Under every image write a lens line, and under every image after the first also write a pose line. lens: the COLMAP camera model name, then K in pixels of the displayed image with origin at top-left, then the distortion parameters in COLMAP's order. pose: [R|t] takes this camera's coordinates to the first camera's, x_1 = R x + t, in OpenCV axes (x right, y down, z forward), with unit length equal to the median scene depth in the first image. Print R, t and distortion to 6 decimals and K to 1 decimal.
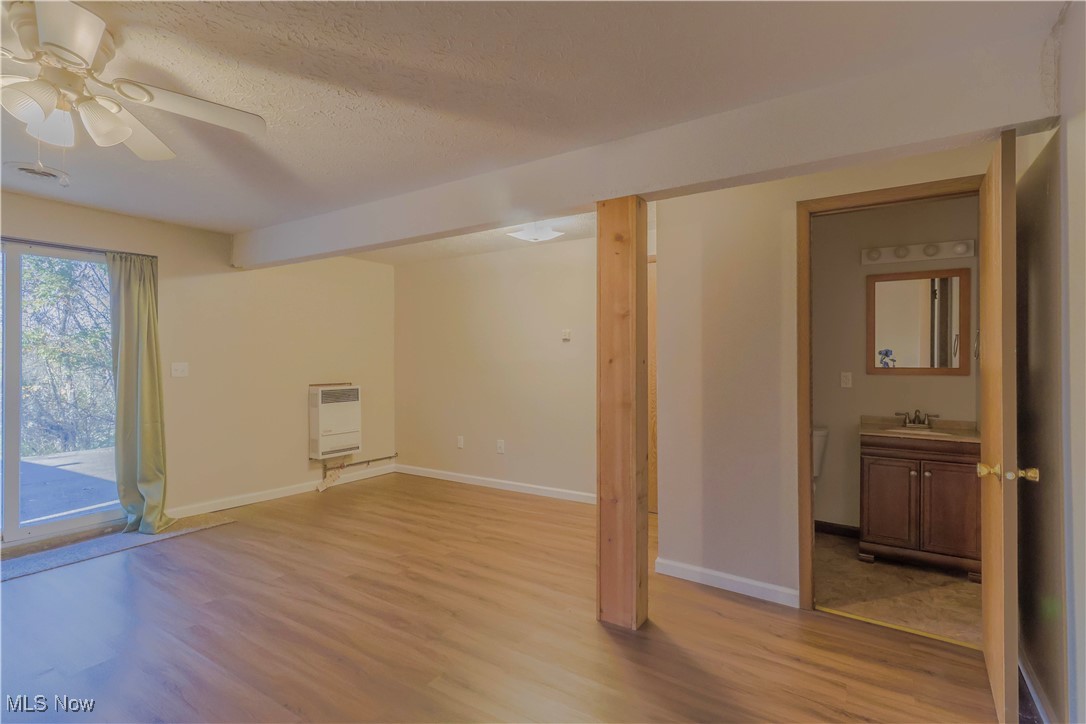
lens RADIAL K [[508.4, 0, 569.9], [0, 508.4, 358.2], [0, 0, 1]] dist [0.001017, 0.000366]
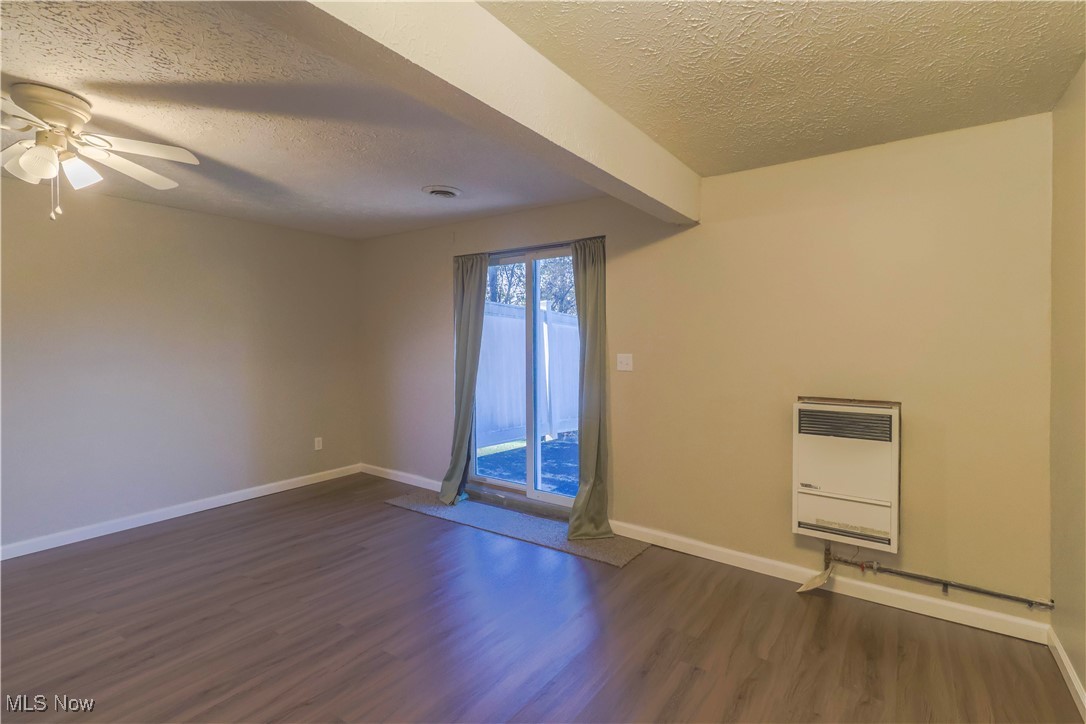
lens RADIAL K [[508.4, 0, 569.9], [0, 508.4, 358.2], [0, 0, 1]] dist [0.001017, 0.000366]
pose [[-0.064192, 0.017512, -0.997784, 0.071585], [-0.007530, 0.999809, 0.018032, 0.000626], [0.997909, 0.008671, -0.064048, 0.787941]]
